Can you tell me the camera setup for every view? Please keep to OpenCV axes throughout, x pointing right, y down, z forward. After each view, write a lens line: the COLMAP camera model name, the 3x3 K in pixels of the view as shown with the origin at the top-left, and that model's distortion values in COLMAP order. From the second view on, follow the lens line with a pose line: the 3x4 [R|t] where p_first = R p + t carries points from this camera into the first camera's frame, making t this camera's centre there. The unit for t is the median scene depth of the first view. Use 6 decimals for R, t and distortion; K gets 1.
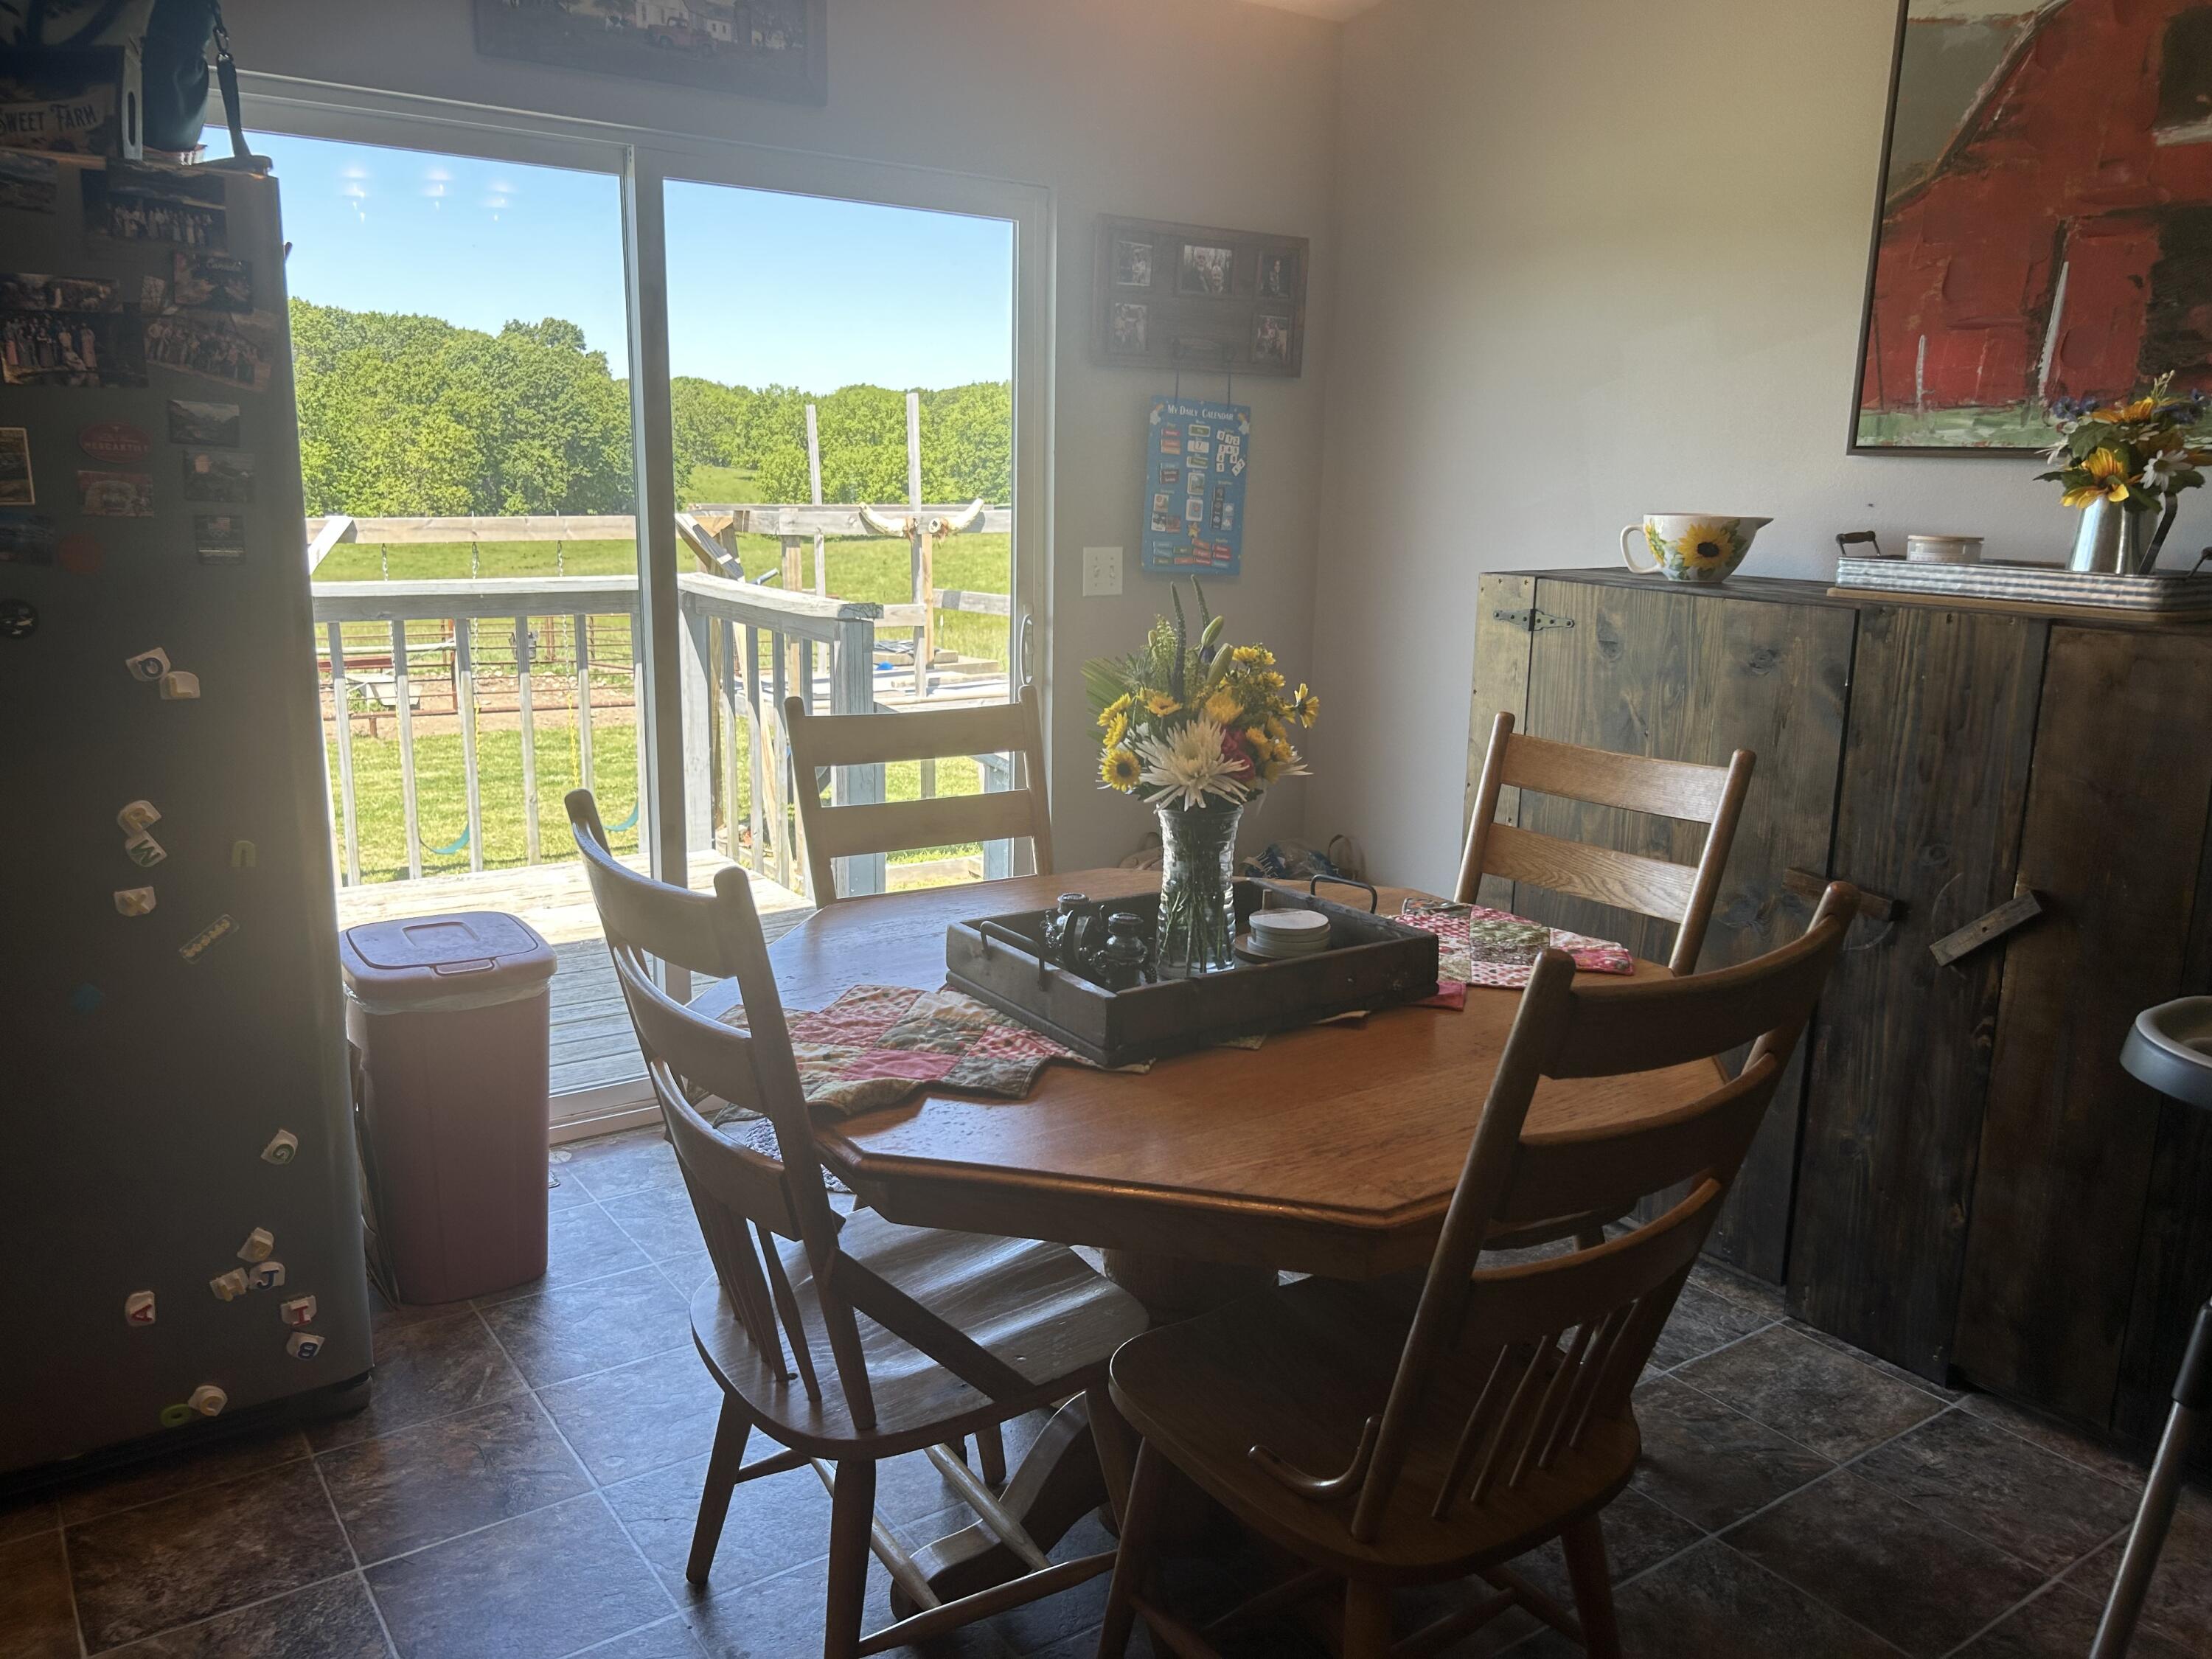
lens RADIAL K [[1668.0, 0, 1110.2], [0, 1668.0, 822.8], [0, 0, 1]] dist [0.024872, -0.020049]
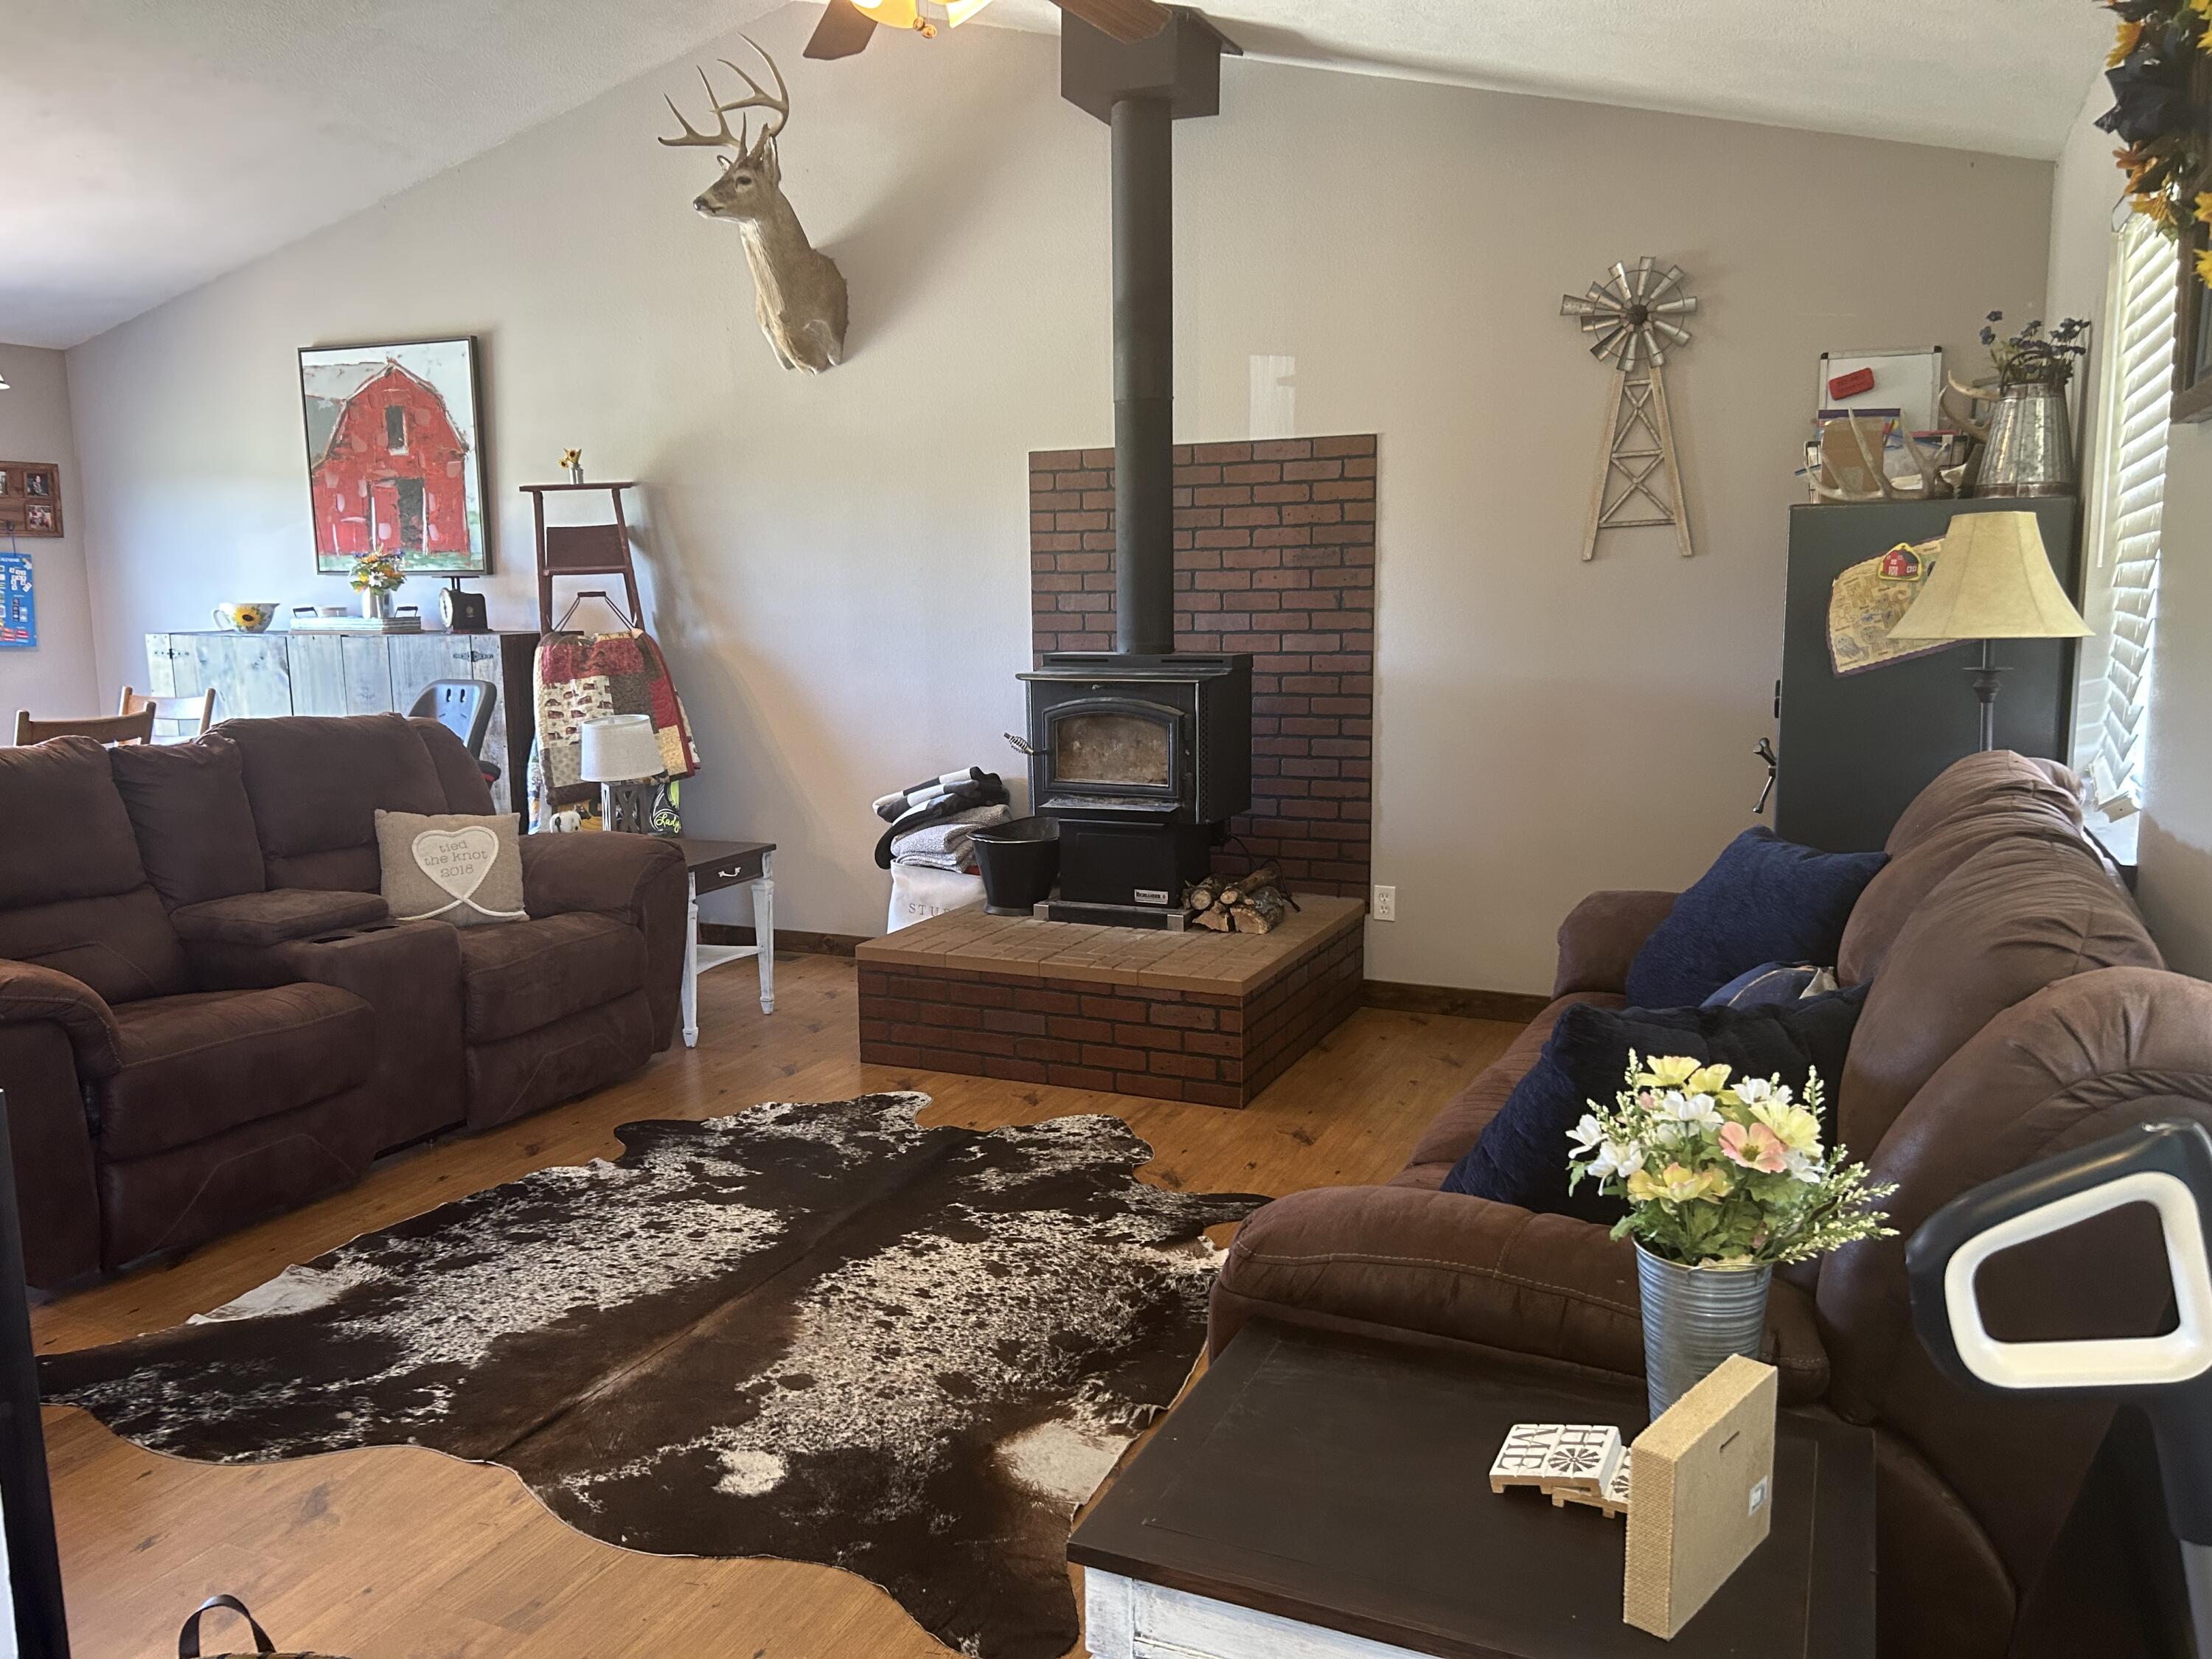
lens RADIAL K [[1668.0, 0, 1110.2], [0, 1668.0, 822.8], [0, 0, 1]] dist [0.024872, -0.020049]
pose [[0.857877, -0.105123, 0.502987, 0.201266], [0.135620, 0.990463, -0.024305, 0.350121], [-0.495635, 0.089066, 0.863952, -1.629335]]
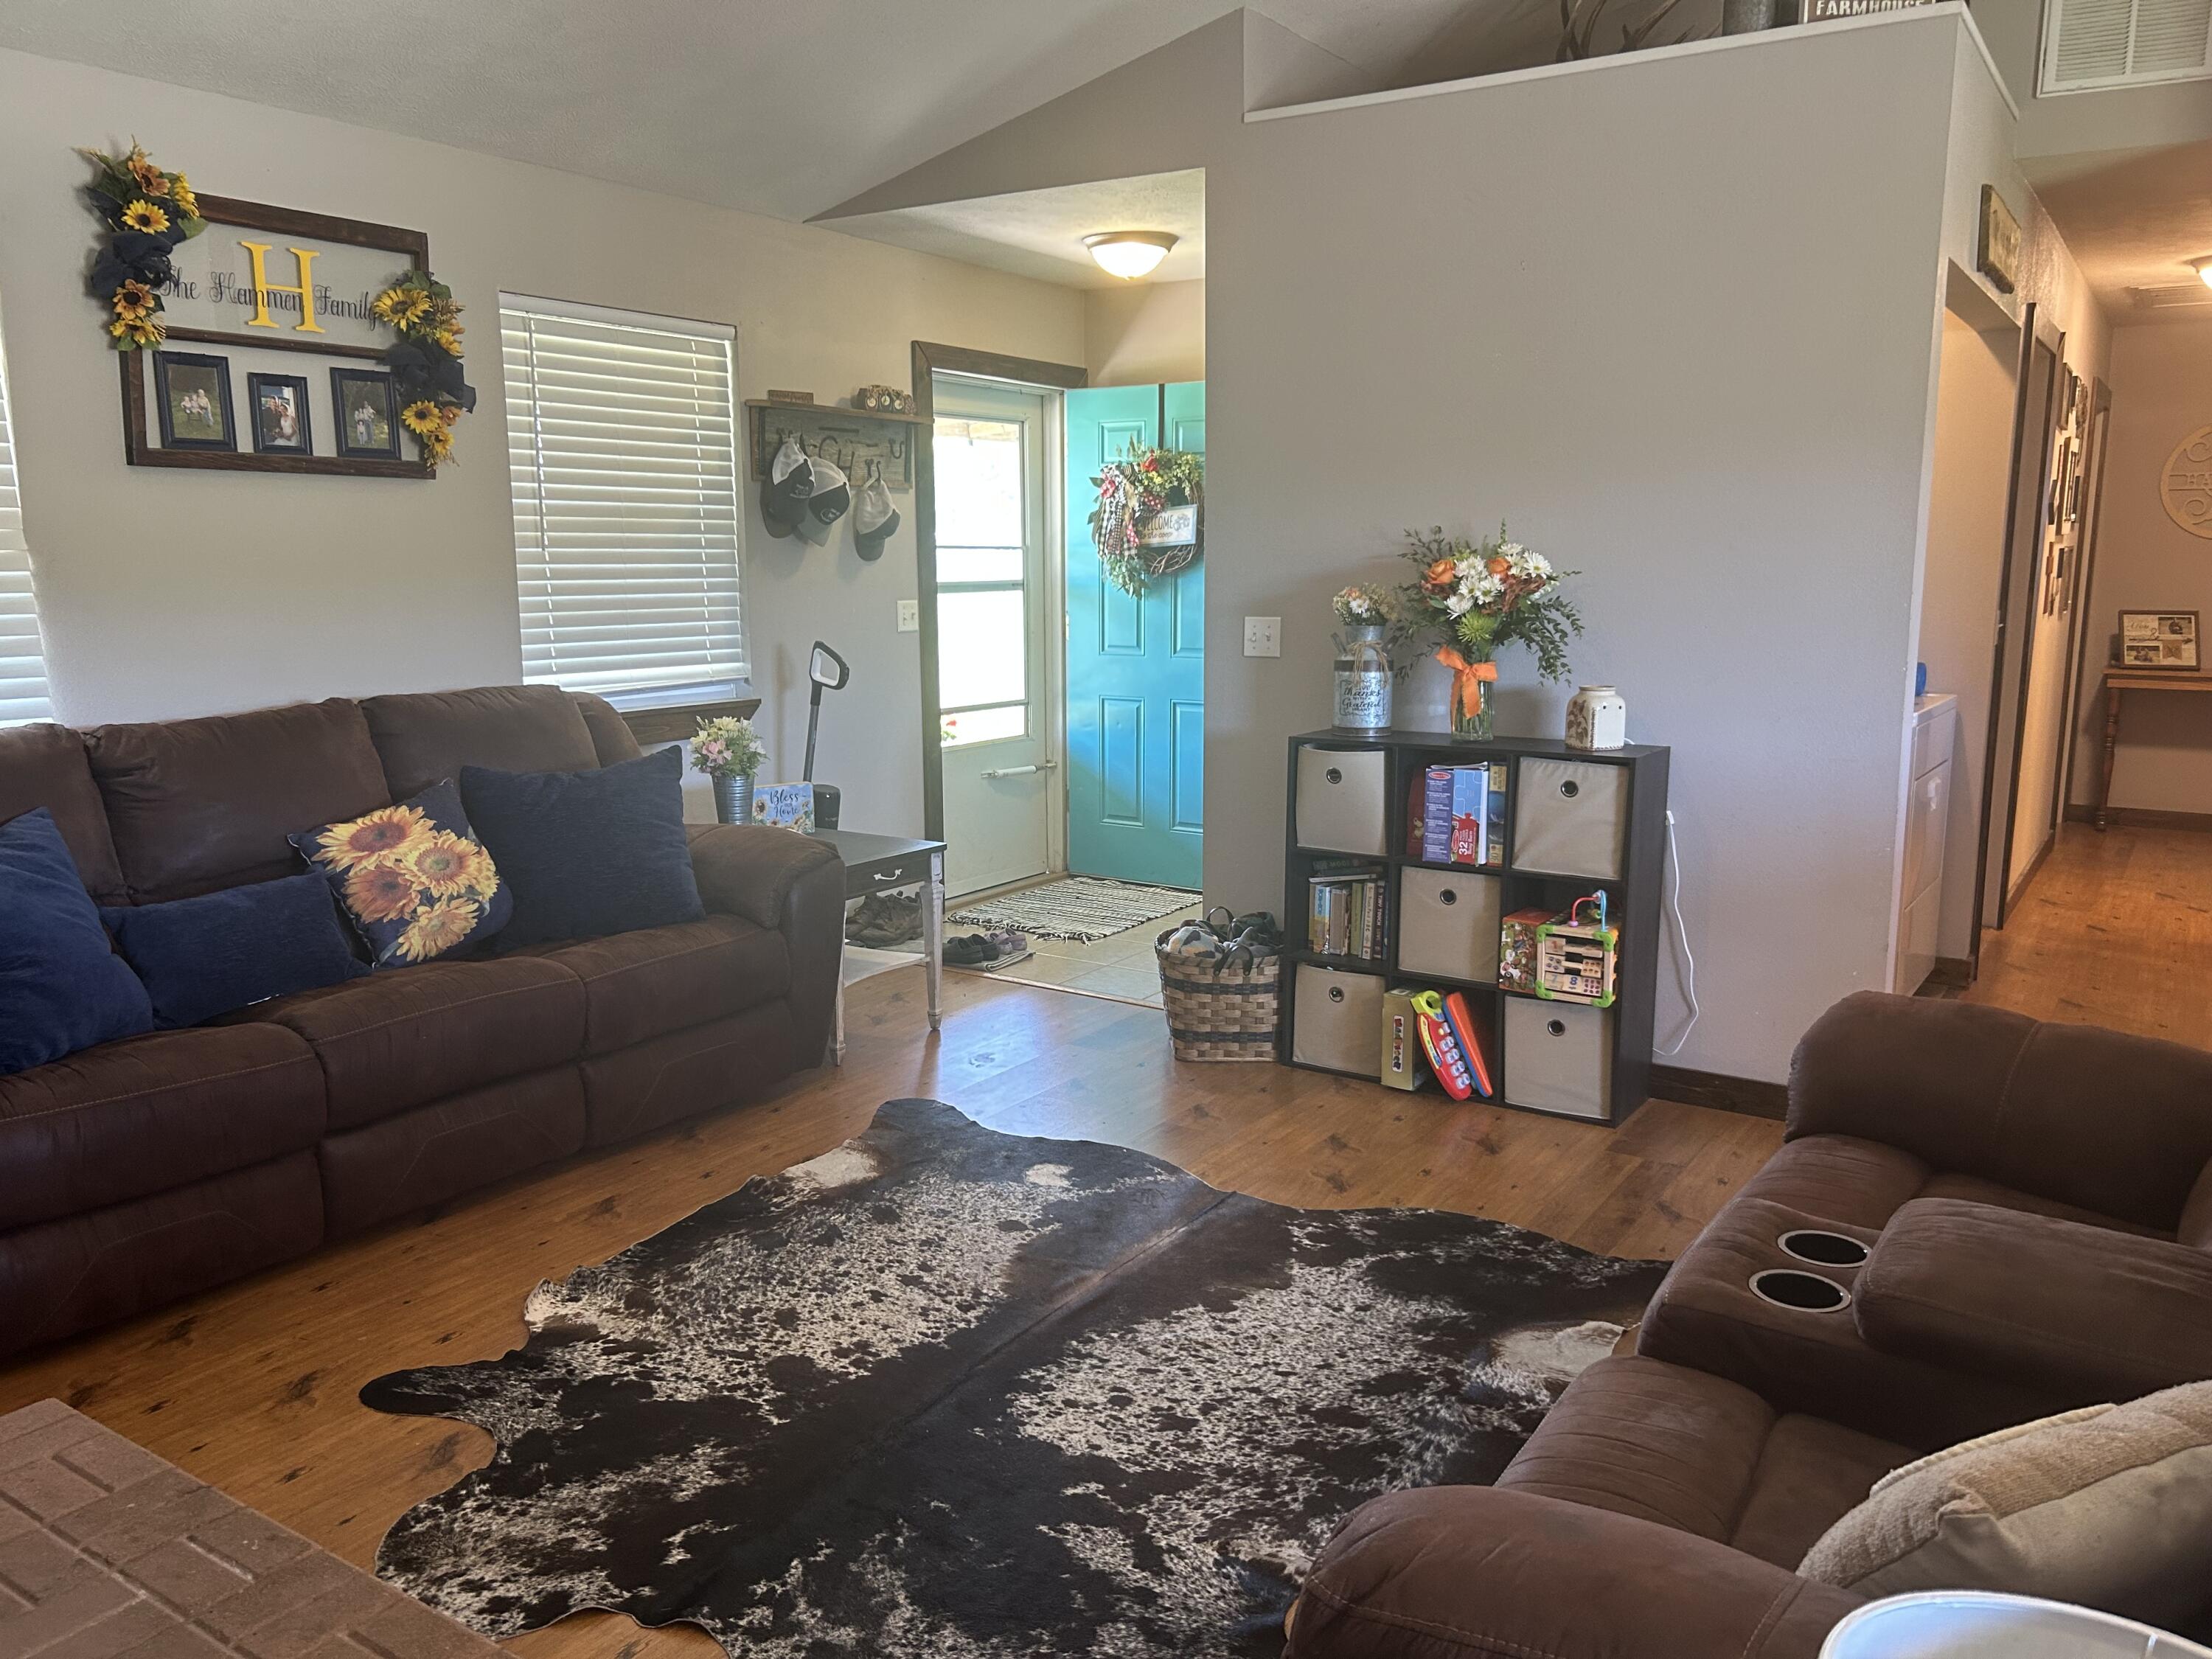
lens RADIAL K [[1675.9, 0, 1123.1], [0, 1675.9, 829.1], [0, 0, 1]] dist [0.065006, -0.073330]
pose [[-0.928495, 0.039032, -0.369289, 0.892003], [-0.098025, 0.933426, 0.345120, -0.073819], [0.358174, 0.356642, -0.862854, 0.392231]]
